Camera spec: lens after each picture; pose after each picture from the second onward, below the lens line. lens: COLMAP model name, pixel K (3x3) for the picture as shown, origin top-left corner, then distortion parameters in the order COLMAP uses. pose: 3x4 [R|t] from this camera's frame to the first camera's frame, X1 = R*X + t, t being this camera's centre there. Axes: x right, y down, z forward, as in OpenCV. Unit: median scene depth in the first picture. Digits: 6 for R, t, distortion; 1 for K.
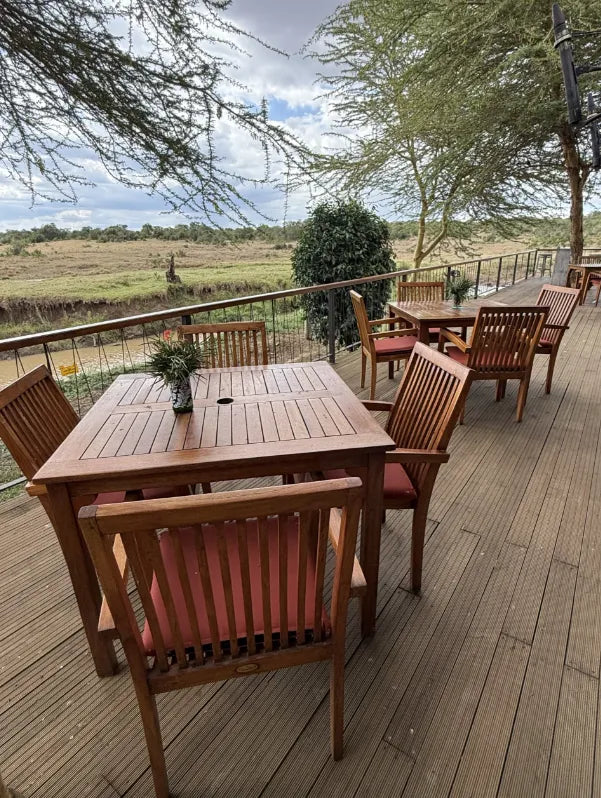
lens RADIAL K [[440.2, 0, 300.5], [0, 440.2, 399.0], [0, 0, 1]] dist [-0.002563, 0.001284]
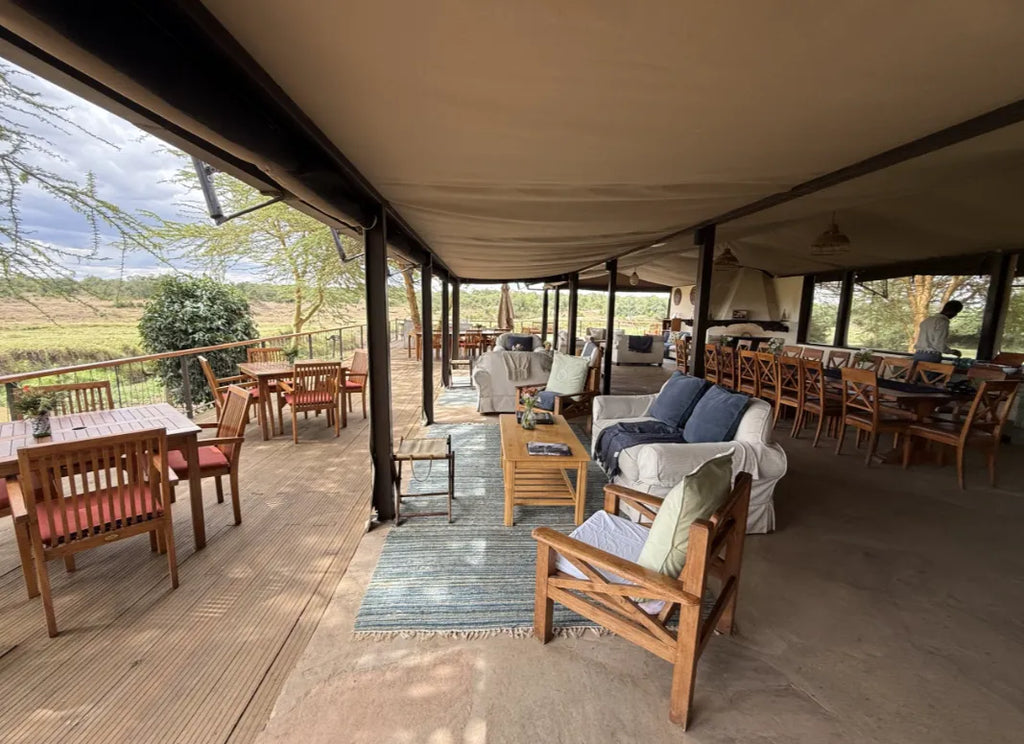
lens RADIAL K [[437.9, 0, 514.0], [0, 437.9, 384.4], [0, 0, 1]] dist [0.001912, 0.000106]
pose [[0.779887, -0.070892, 0.621892, 0.014337], [0.173770, 0.979031, -0.106314, 0.053965], [-0.601315, 0.190980, 0.775853, -0.220913]]
